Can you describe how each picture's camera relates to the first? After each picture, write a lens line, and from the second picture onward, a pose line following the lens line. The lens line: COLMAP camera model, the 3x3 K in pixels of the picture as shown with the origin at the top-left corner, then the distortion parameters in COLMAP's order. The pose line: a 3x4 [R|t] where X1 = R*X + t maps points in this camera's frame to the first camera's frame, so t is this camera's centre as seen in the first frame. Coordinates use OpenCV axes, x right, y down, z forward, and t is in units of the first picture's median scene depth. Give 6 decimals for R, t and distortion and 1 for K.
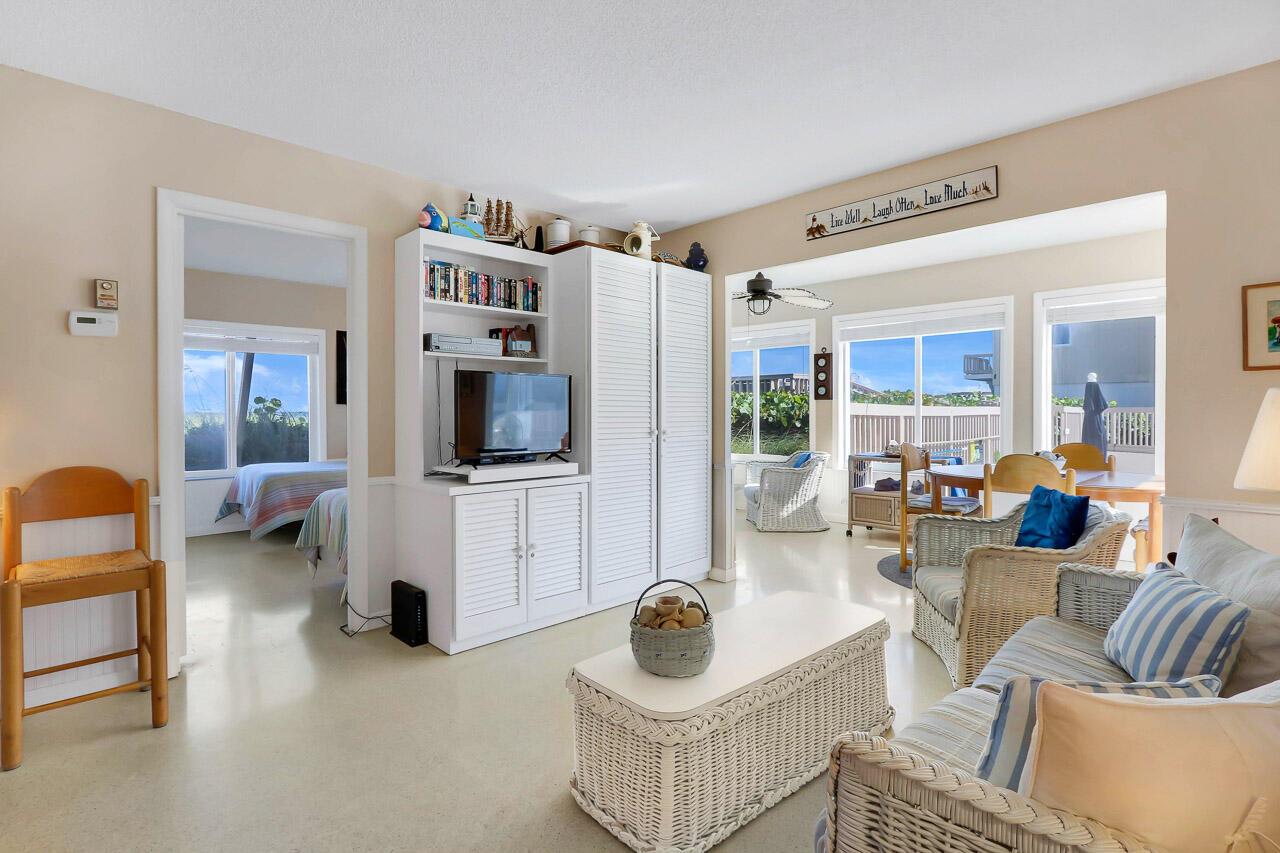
lens RADIAL K [[627.2, 0, 621.0], [0, 627.2, 420.4], [0, 0, 1]] dist [-0.002181, -0.000063]
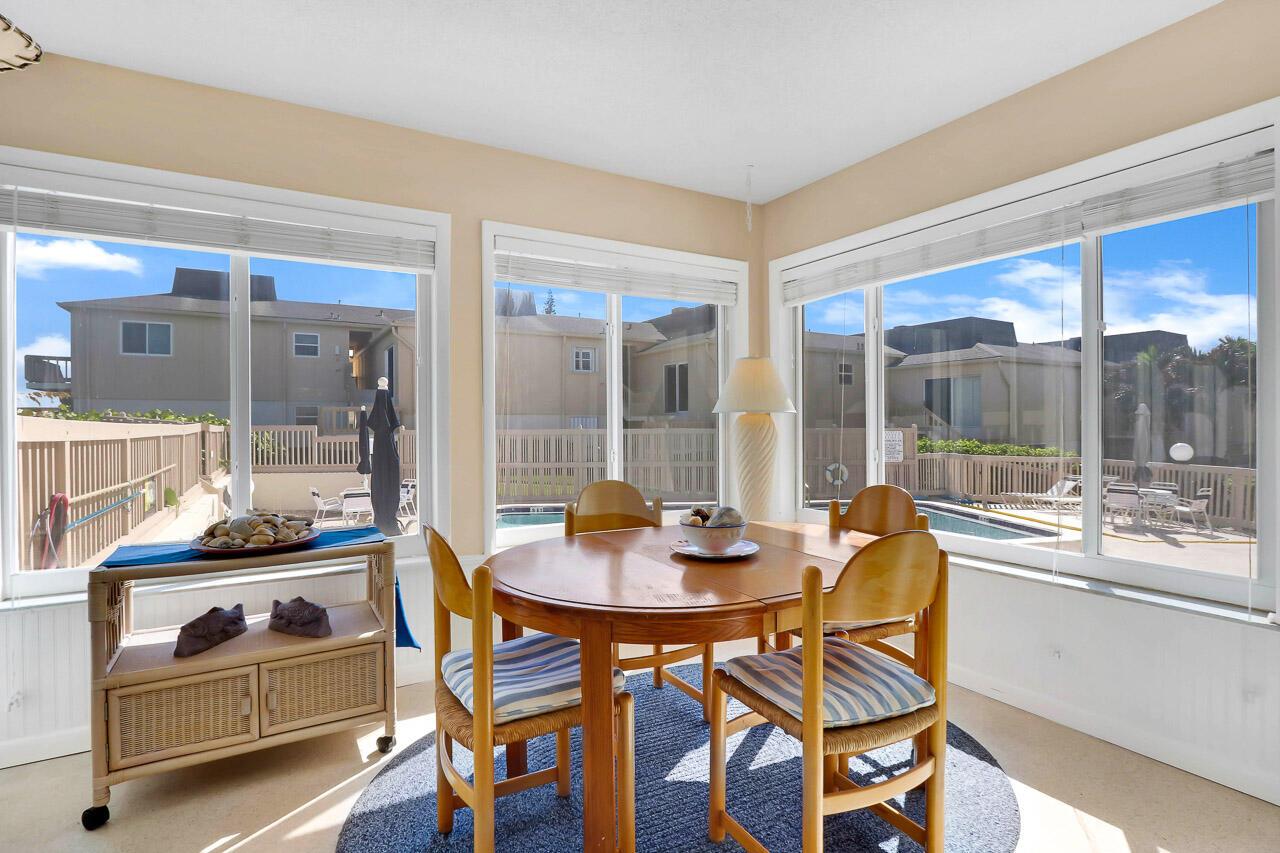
lens RADIAL K [[627.2, 0, 621.0], [0, 627.2, 420.4], [0, 0, 1]] dist [-0.002181, -0.000063]
pose [[0.253717, 0.007109, 0.967252, 0.112491], [0.022917, 0.999648, -0.013358, -0.008868], [-0.967007, 0.025556, 0.253465, 0.587792]]
